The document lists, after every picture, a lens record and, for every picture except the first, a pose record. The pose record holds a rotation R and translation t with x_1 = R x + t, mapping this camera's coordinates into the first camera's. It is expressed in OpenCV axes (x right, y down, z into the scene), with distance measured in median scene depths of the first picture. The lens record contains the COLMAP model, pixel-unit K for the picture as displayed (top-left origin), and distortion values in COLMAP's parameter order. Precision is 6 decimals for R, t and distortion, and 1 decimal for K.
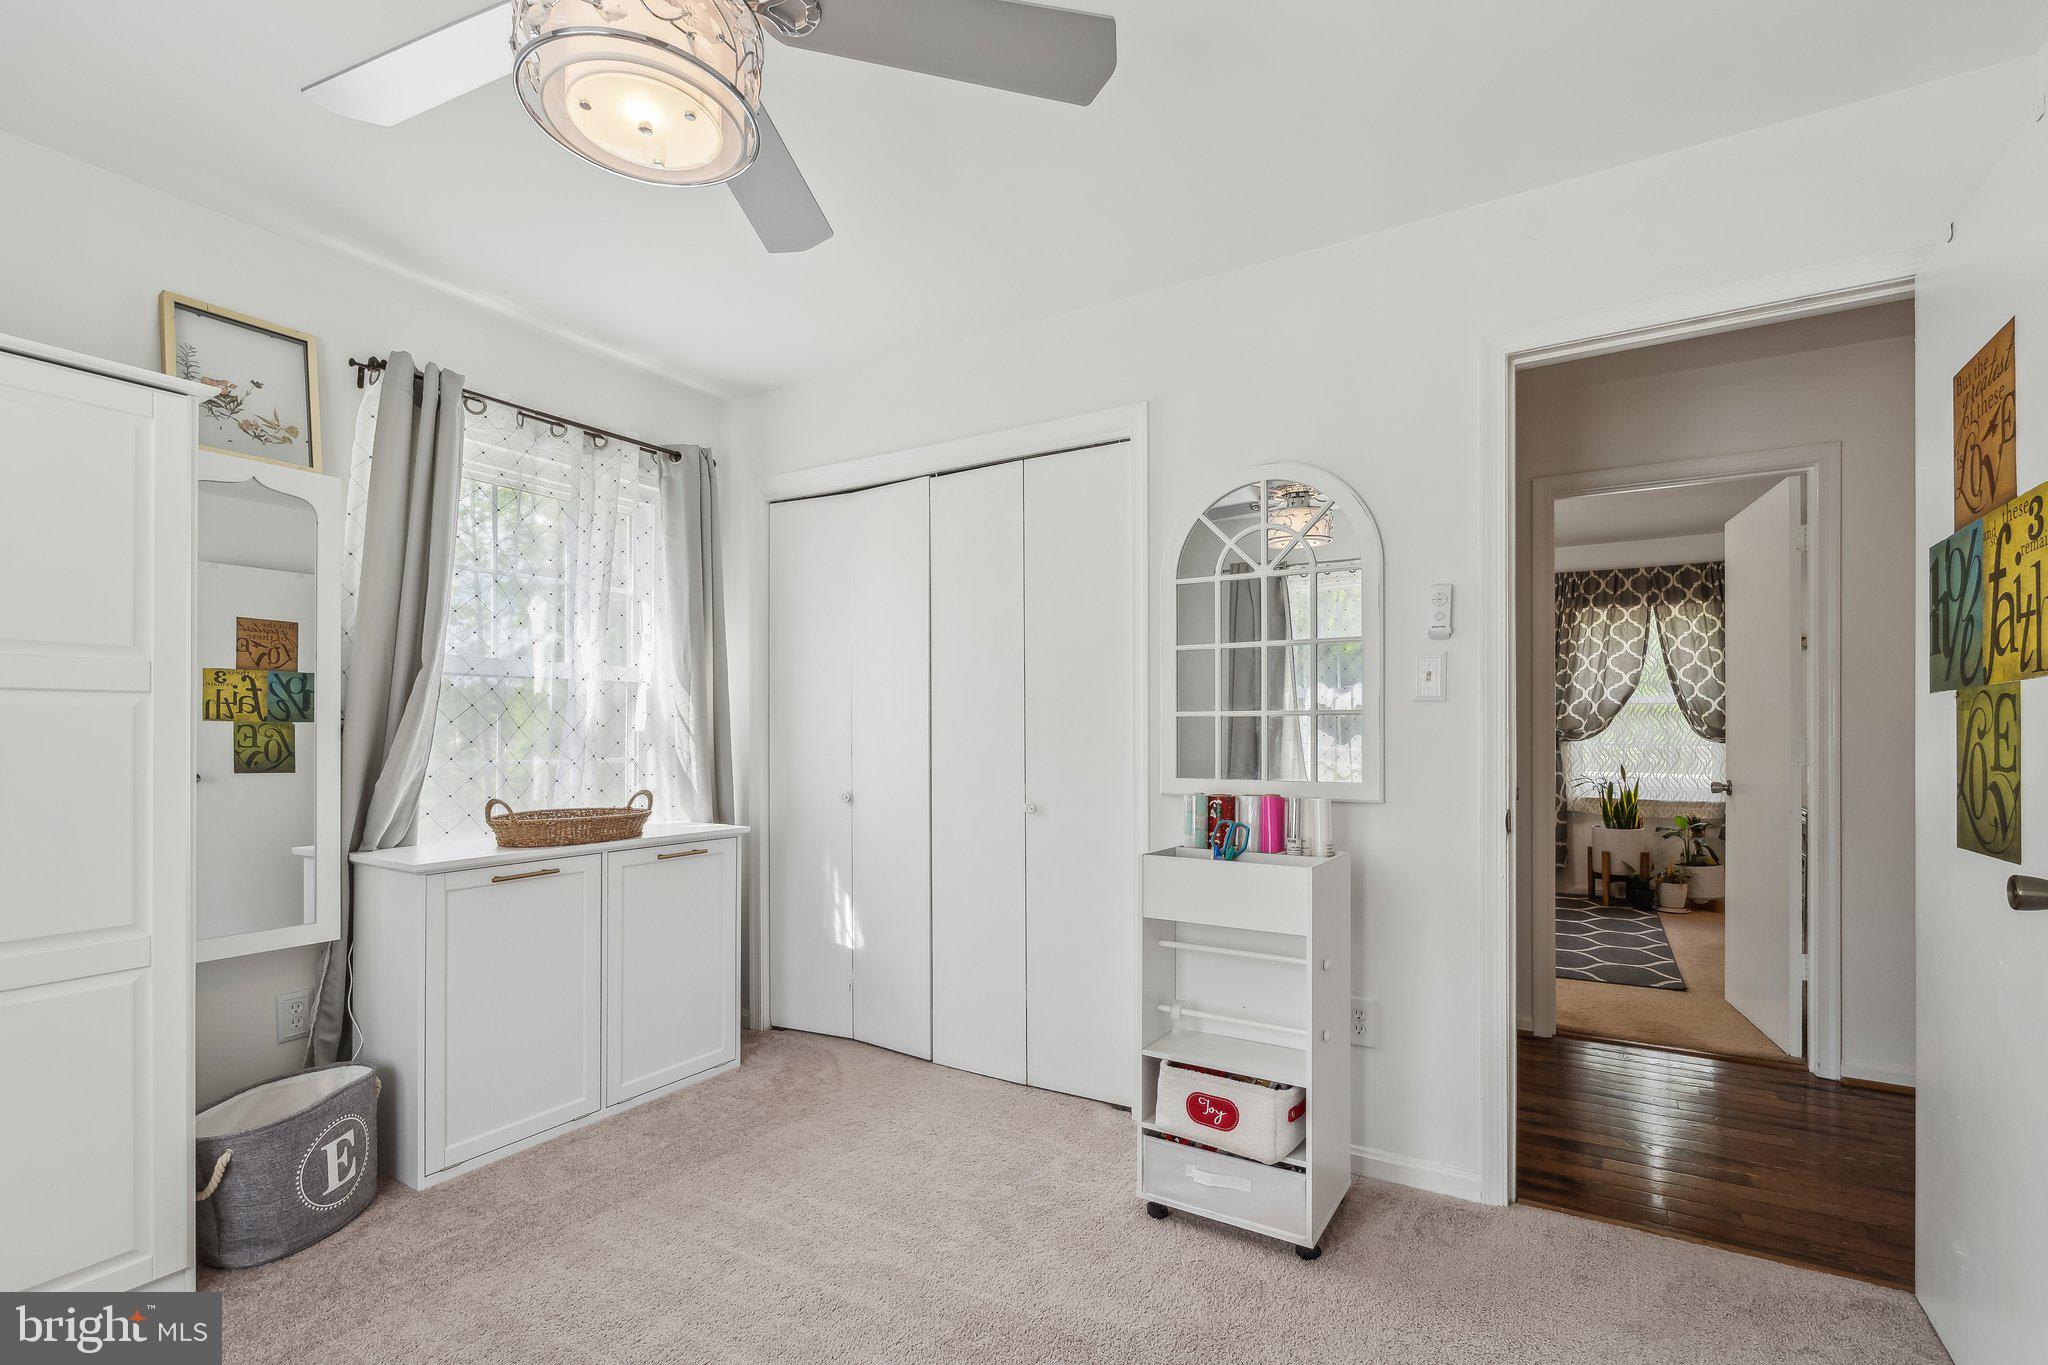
lens RADIAL K [[917.2, 0, 1033.8], [0, 917.2, 700.6], [0, 0, 1]] dist [-0.004559, 0.000256]
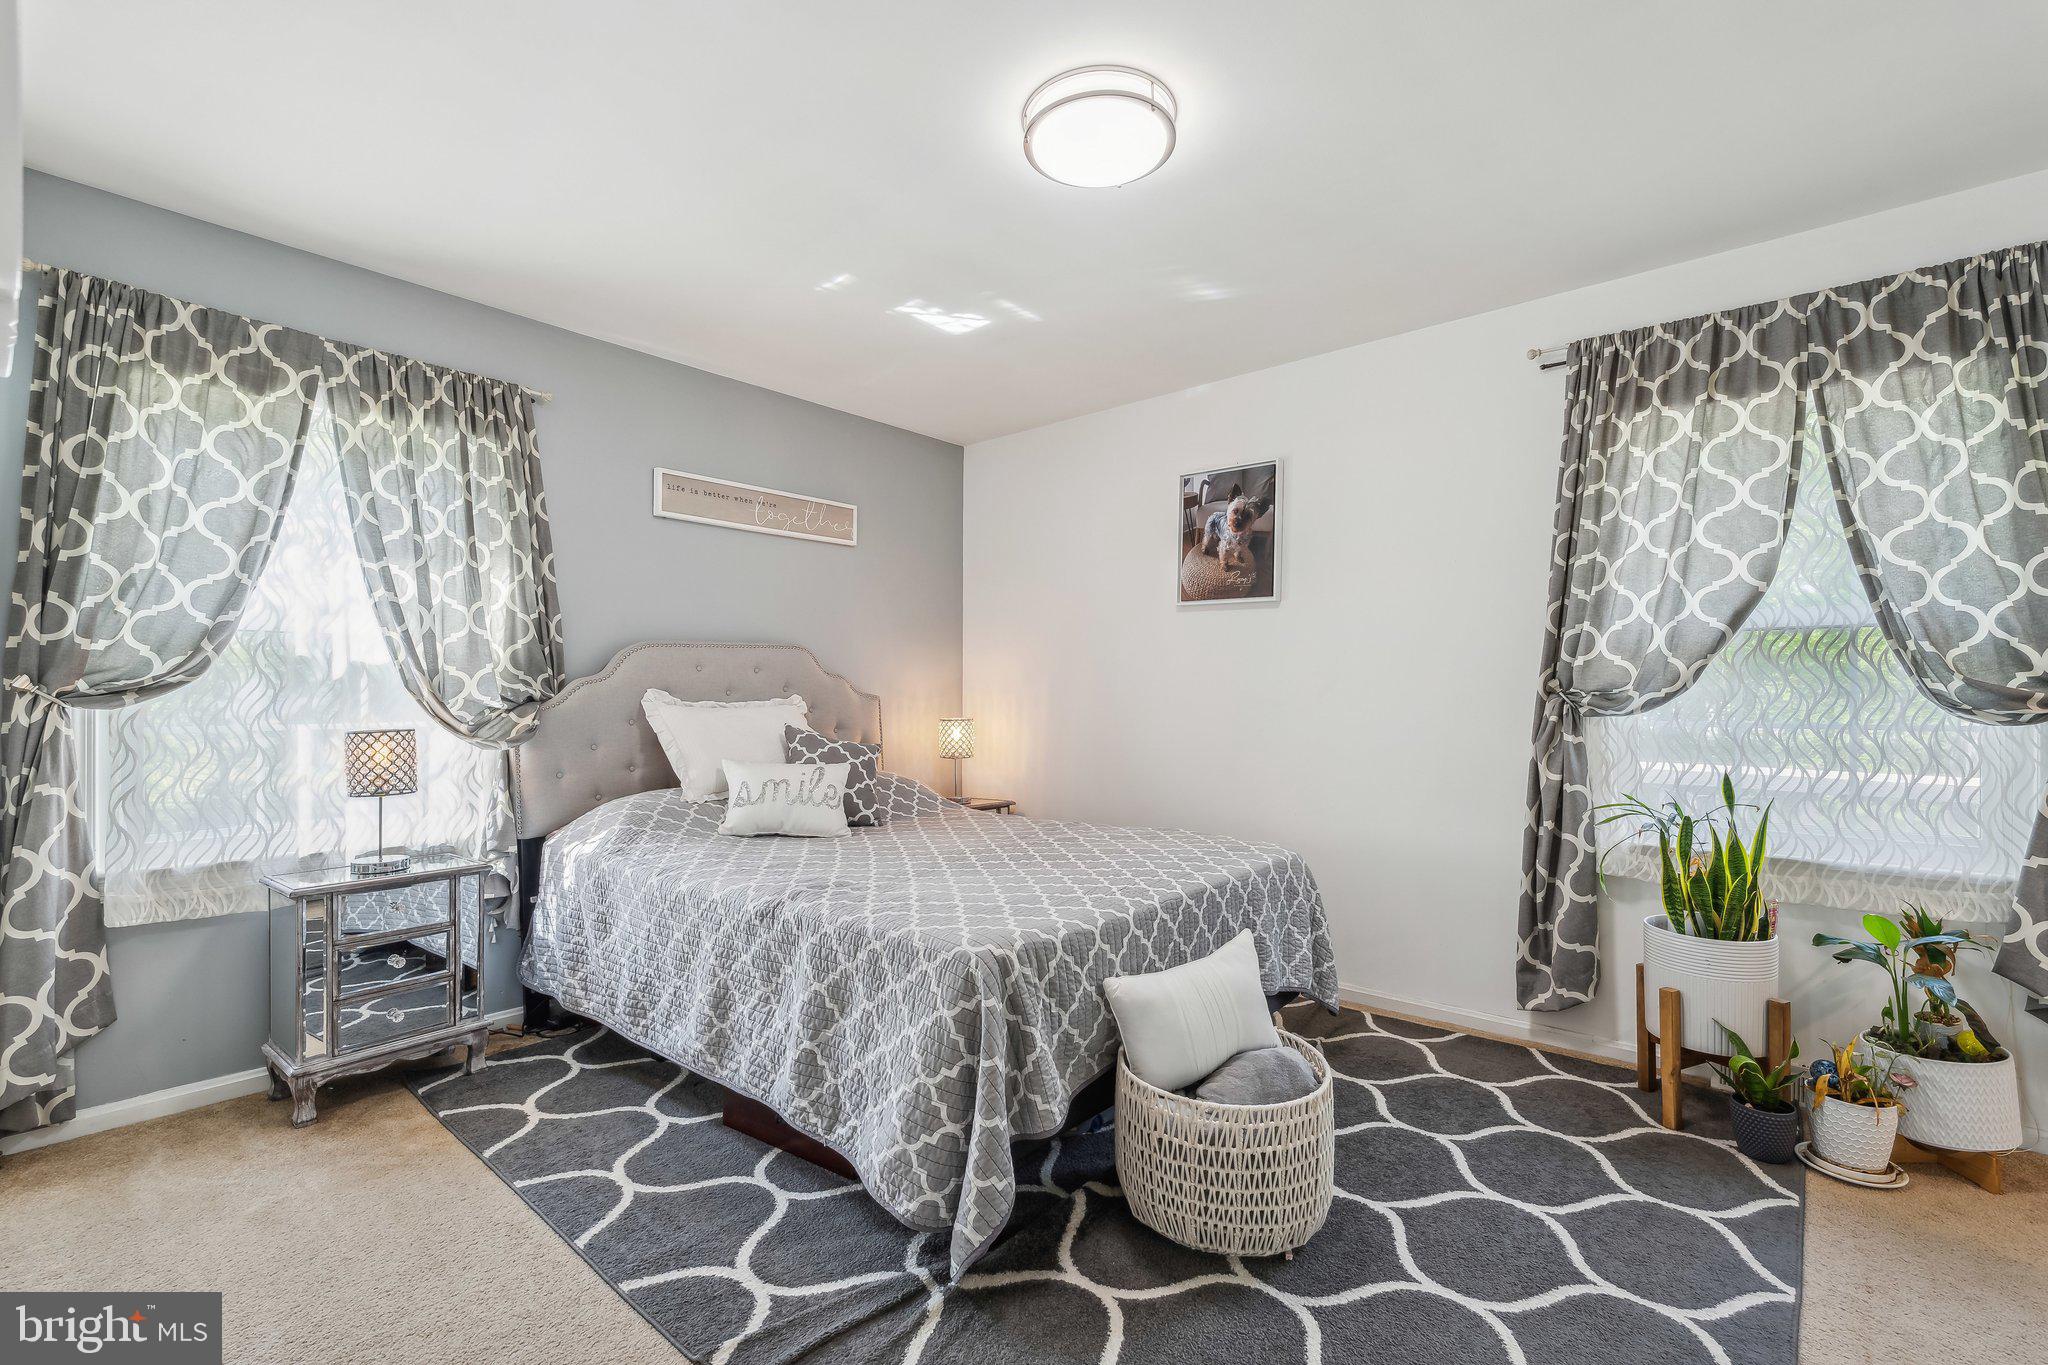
lens RADIAL K [[917.2, 0, 1012.4], [0, 917.2, 675.6], [0, 0, 1]] dist [-0.004559, 0.000256]
pose [[0.985458, 0.004376, -0.169863, 0.394562], [-0.003955, 0.999988, 0.002819, 0.025844], [0.169874, -0.002106, 0.985464, 0.536908]]
